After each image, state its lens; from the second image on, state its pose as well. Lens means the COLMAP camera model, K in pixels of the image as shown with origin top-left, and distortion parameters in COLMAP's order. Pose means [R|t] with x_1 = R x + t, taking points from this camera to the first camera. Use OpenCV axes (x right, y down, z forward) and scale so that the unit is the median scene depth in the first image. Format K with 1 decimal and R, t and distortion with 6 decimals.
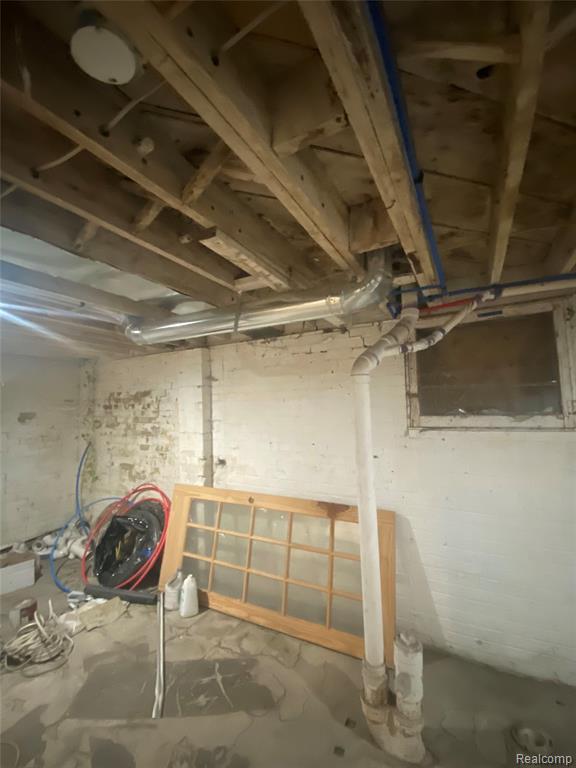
lens RADIAL K [[326.9, 0, 288.0], [0, 326.9, 384.0], [0, 0, 1]] dist [0.017444, -0.019071]
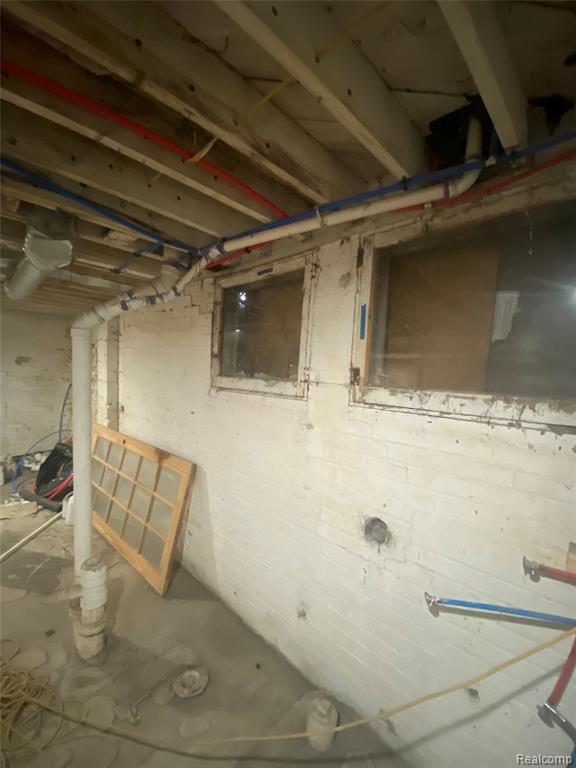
lens RADIAL K [[326.9, 0, 288.0], [0, 326.9, 384.0], [0, 0, 1]] dist [0.017444, -0.019071]
pose [[0.964186, 0.078971, -0.253197, 0.798163], [-0.051933, 0.992378, 0.111754, -0.002563], [0.260093, -0.094602, 0.960938, 0.076872]]
